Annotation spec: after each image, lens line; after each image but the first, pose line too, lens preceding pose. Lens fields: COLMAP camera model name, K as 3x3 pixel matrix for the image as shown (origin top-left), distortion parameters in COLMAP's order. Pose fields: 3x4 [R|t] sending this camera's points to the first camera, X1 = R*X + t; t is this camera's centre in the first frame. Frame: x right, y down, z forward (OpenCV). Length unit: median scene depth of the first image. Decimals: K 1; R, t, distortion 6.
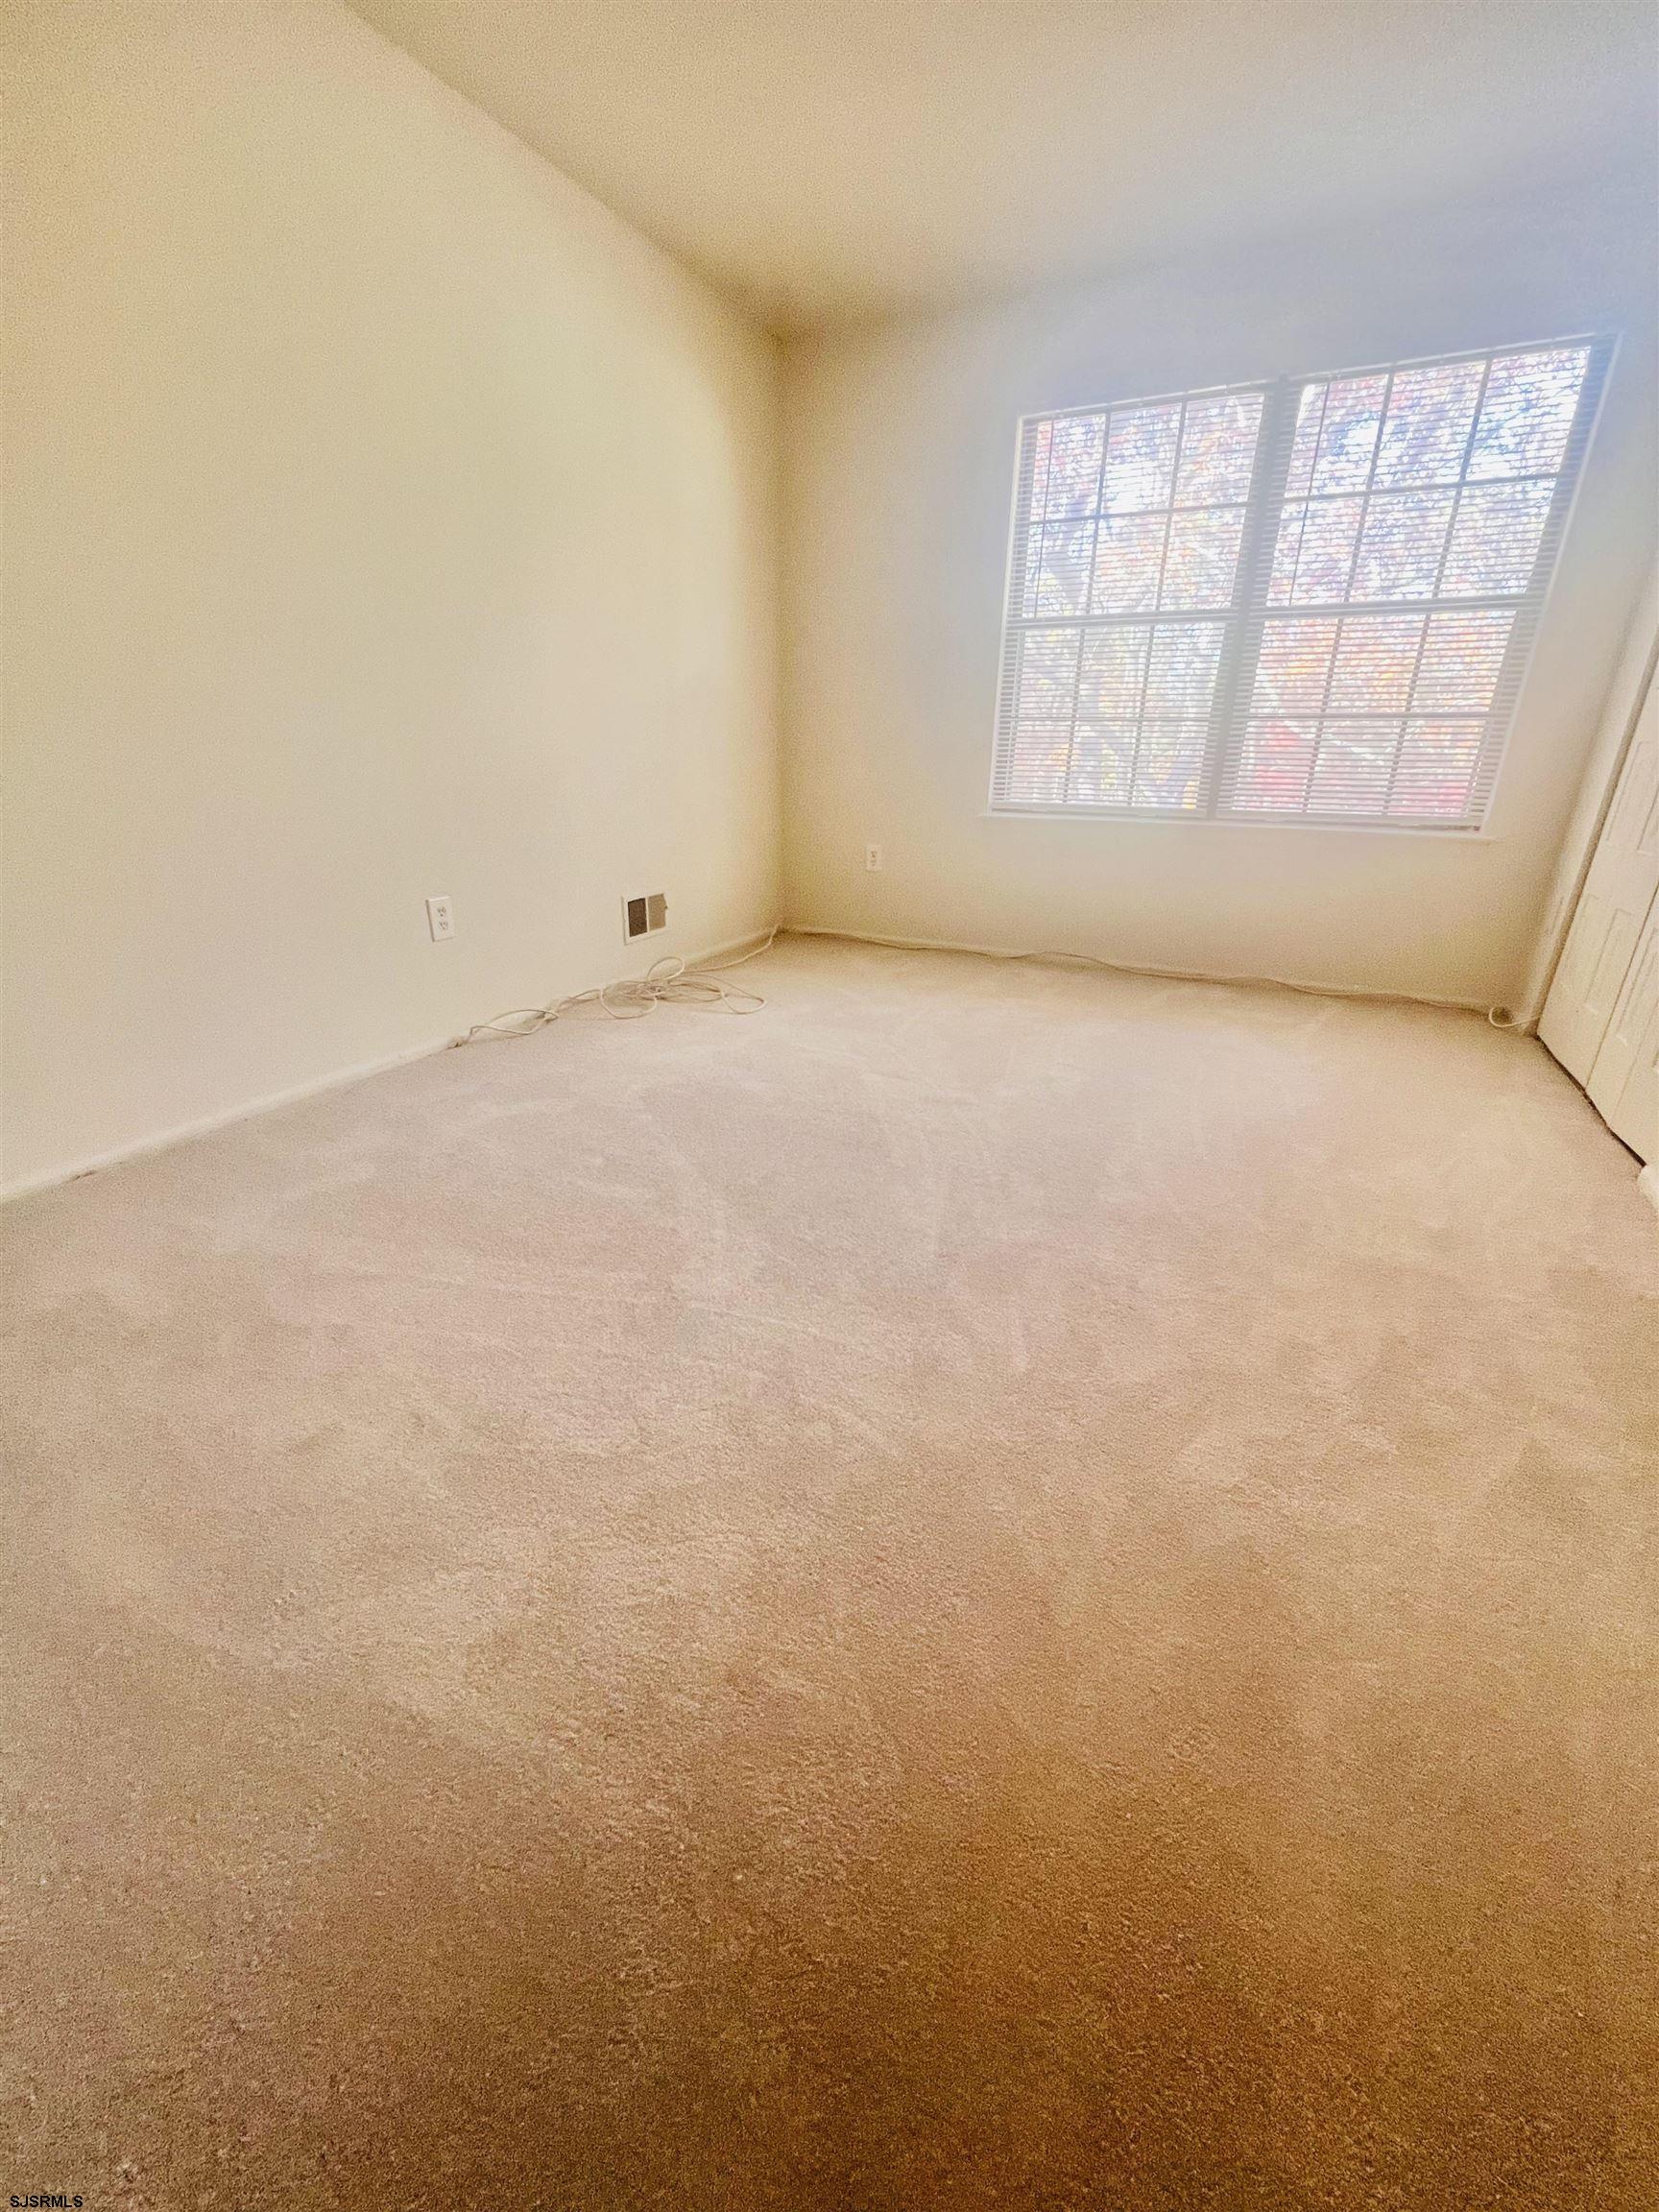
lens RADIAL K [[881.9, 0, 812.3], [0, 881.9, 1100.4], [0, 0, 1]] dist [-0.000757, -0.000058]
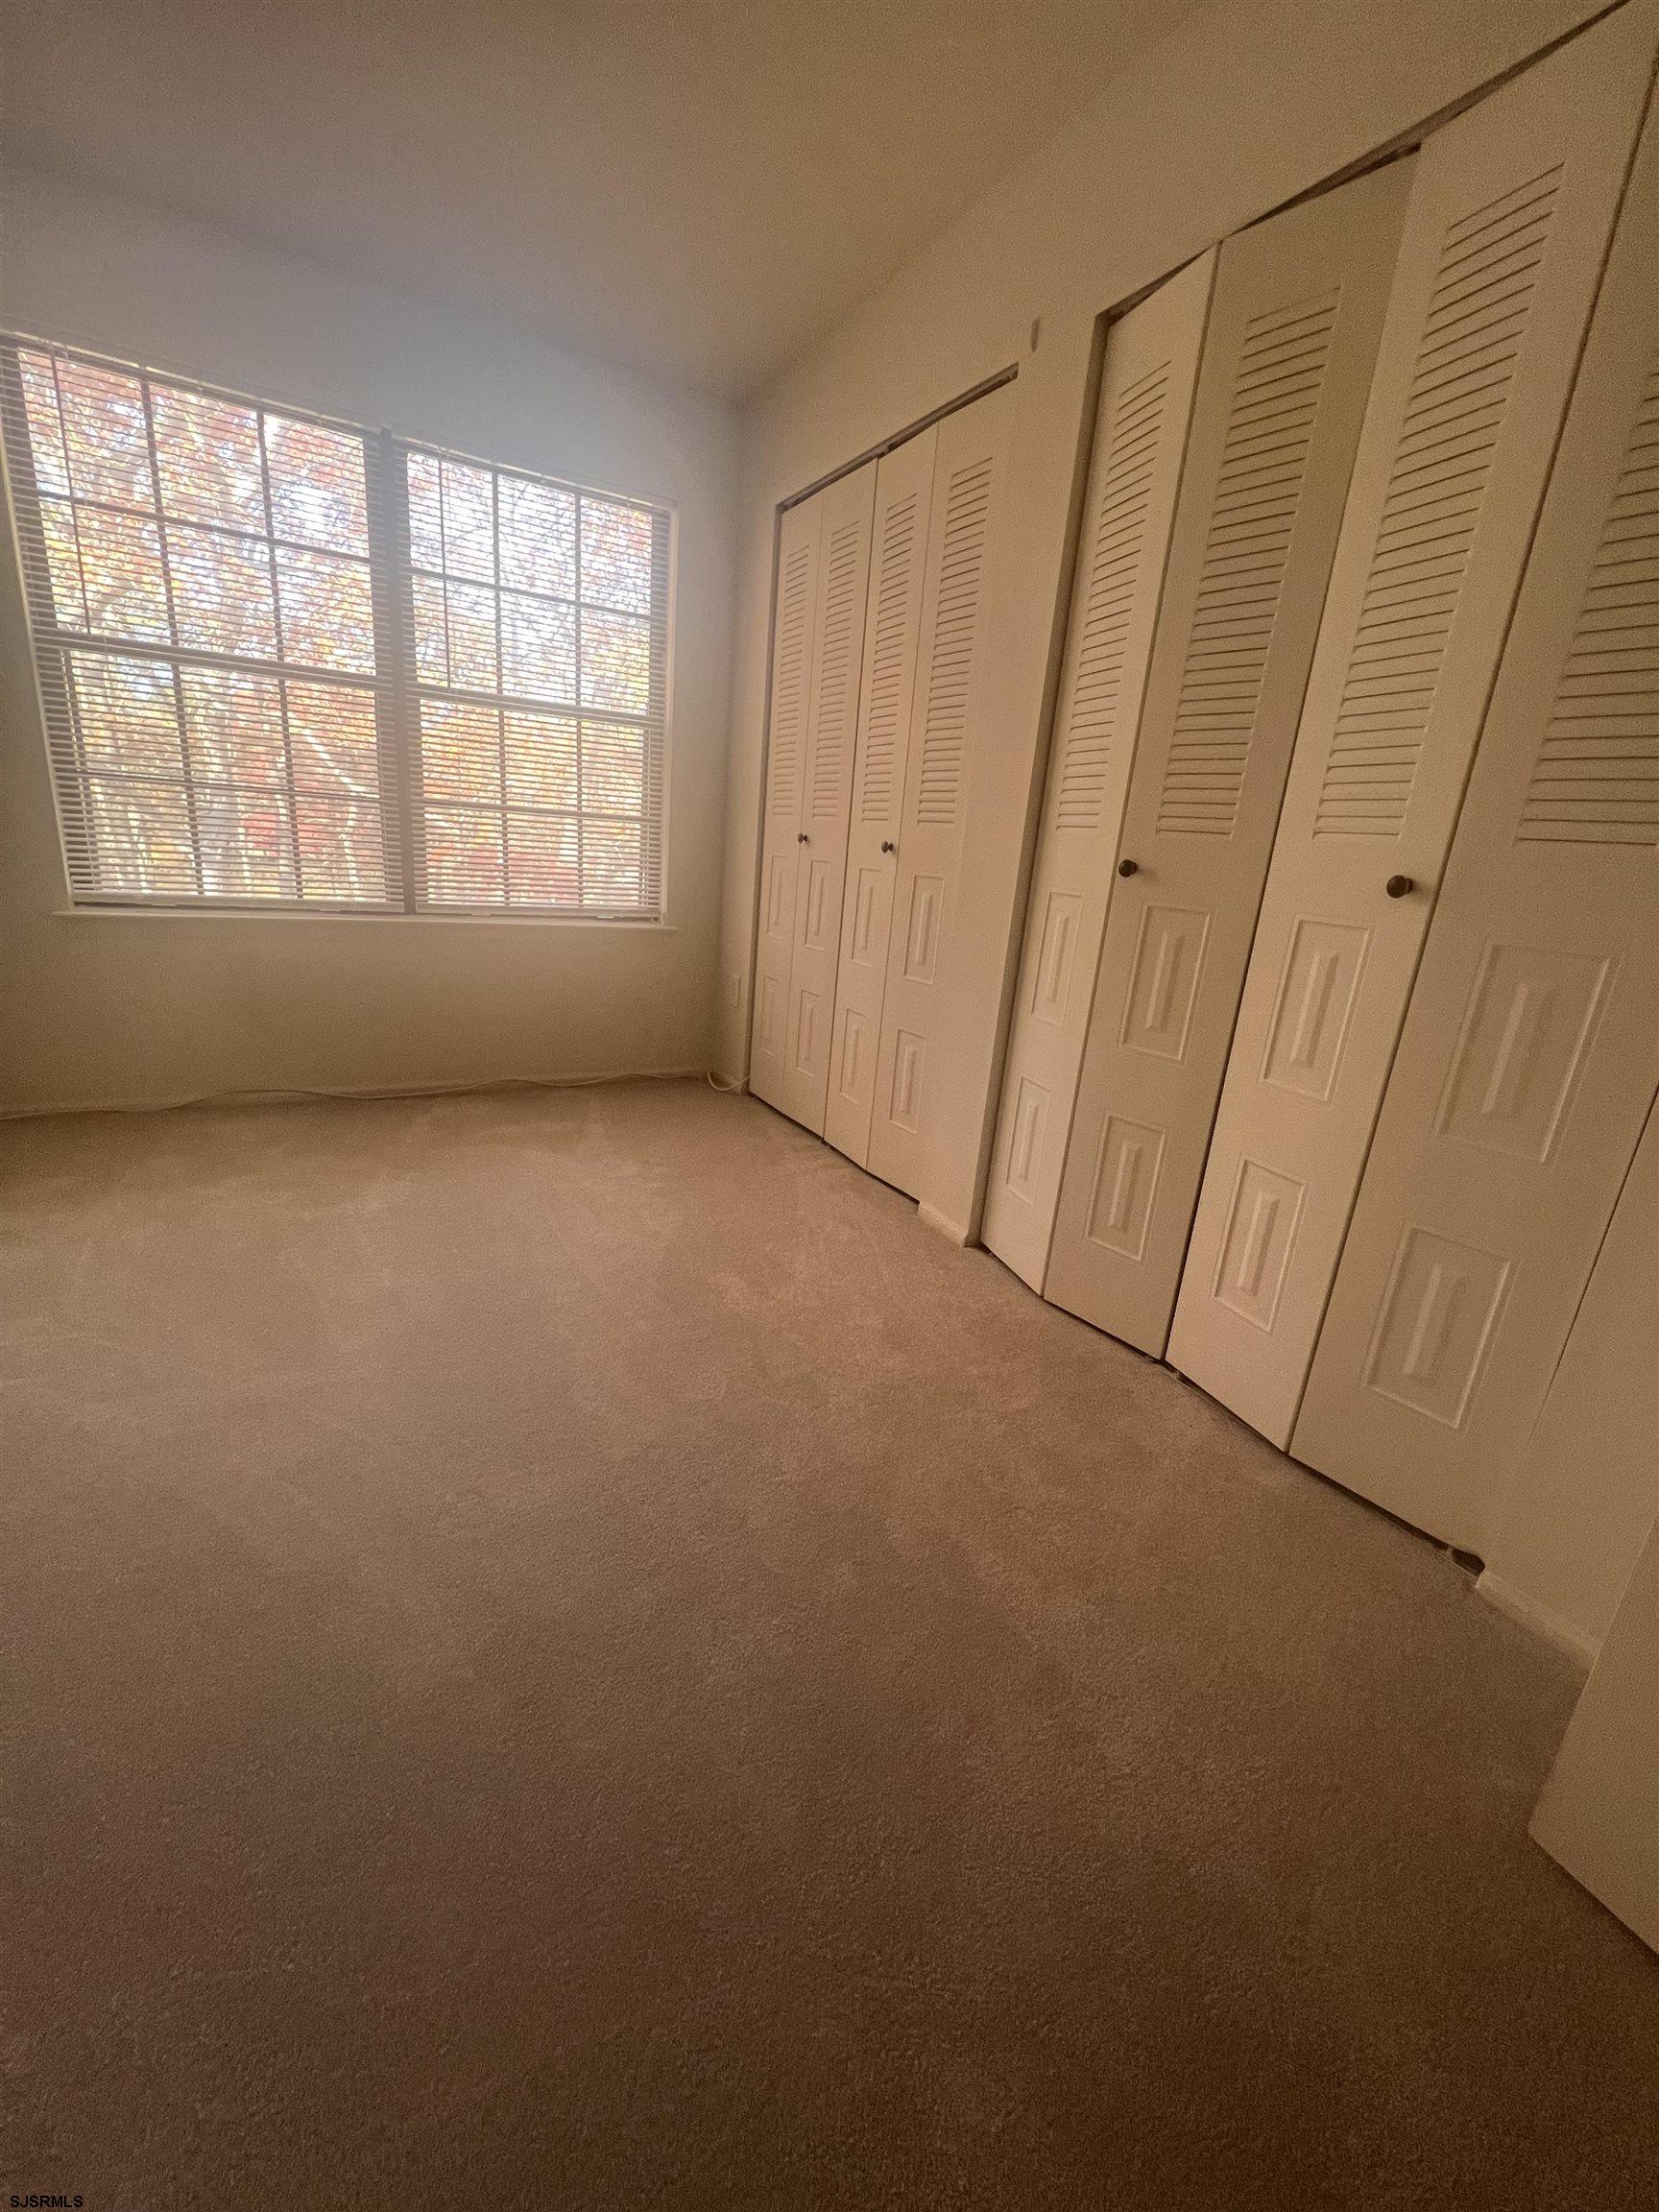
lens RADIAL K [[881.9, 0, 812.3], [0, 881.9, 1100.4], [0, 0, 1]] dist [-0.000757, -0.000058]
pose [[0.556578, -0.199649, 0.806450, -0.073808], [0.246157, 0.966739, 0.069443, -0.116805], [-0.793491, 0.159863, 0.587211, 0.229922]]
